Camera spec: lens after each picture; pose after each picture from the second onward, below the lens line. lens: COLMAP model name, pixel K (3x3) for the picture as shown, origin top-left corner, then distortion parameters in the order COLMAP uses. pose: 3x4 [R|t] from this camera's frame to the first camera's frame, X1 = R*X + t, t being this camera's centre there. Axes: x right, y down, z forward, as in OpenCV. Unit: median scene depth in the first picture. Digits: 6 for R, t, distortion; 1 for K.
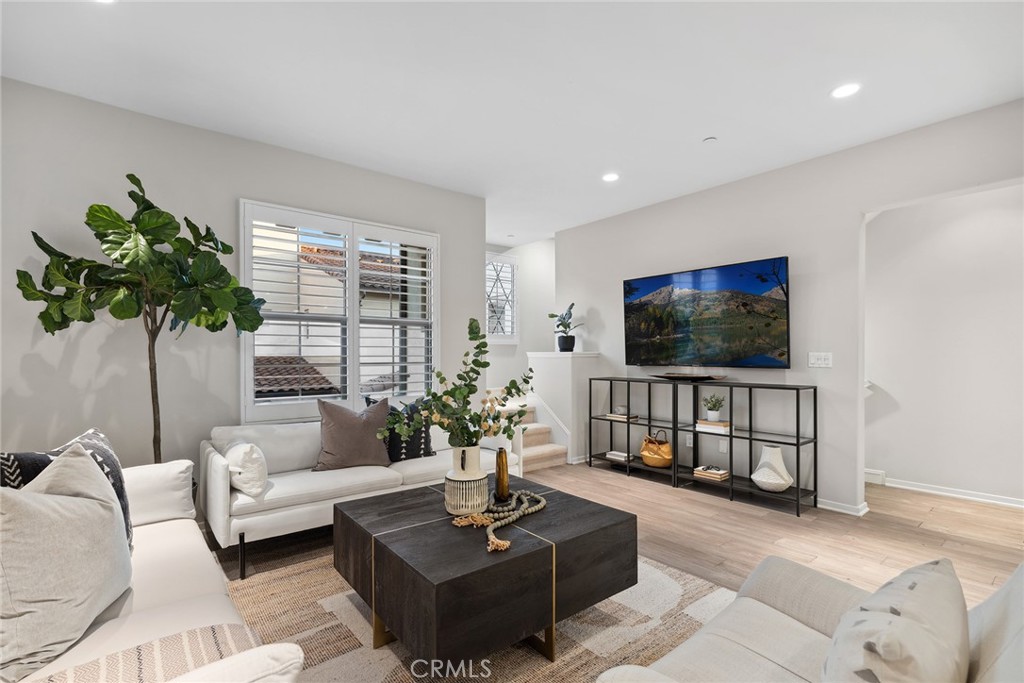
lens RADIAL K [[472.3, 0, 512.0], [0, 472.3, 346.0], [0, 0, 1]] dist [-0.003619, 0.000149]
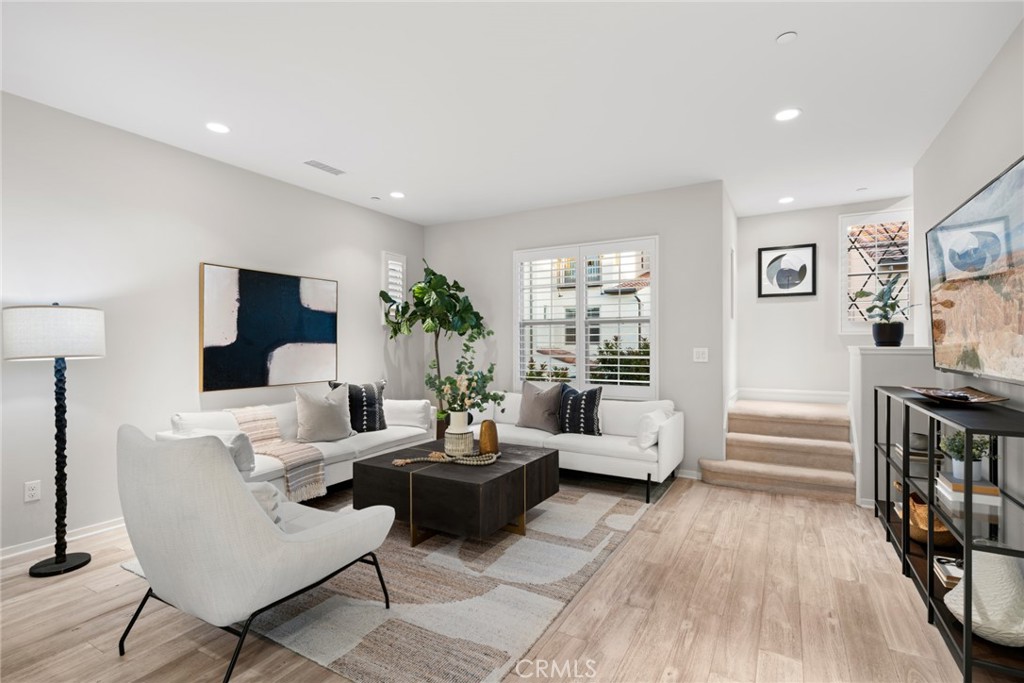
lens RADIAL K [[472.3, 0, 511.0], [0, 472.3, 346.3], [0, 0, 1]] dist [-0.003619, 0.000149]
pose [[0.357644, -0.004291, -0.933848, 0.839870], [0.012079, 0.999927, 0.000032, 0.009400], [0.933780, -0.011292, 0.357670, 0.387557]]
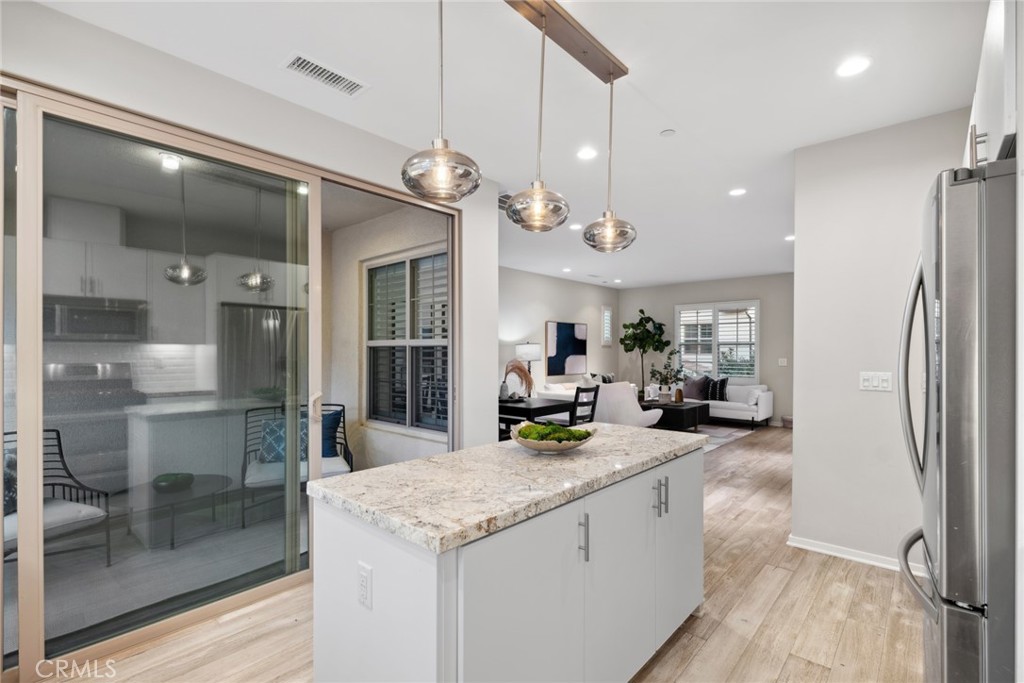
lens RADIAL K [[472.3, 0, 510.9], [0, 472.3, 347.6], [0, 0, 1]] dist [-0.003619, 0.000149]
pose [[0.158410, -0.012363, -0.987296, 2.165693], [0.008464, 0.999902, -0.011163, -0.023986], [0.987337, -0.006588, 0.158499, -0.558718]]
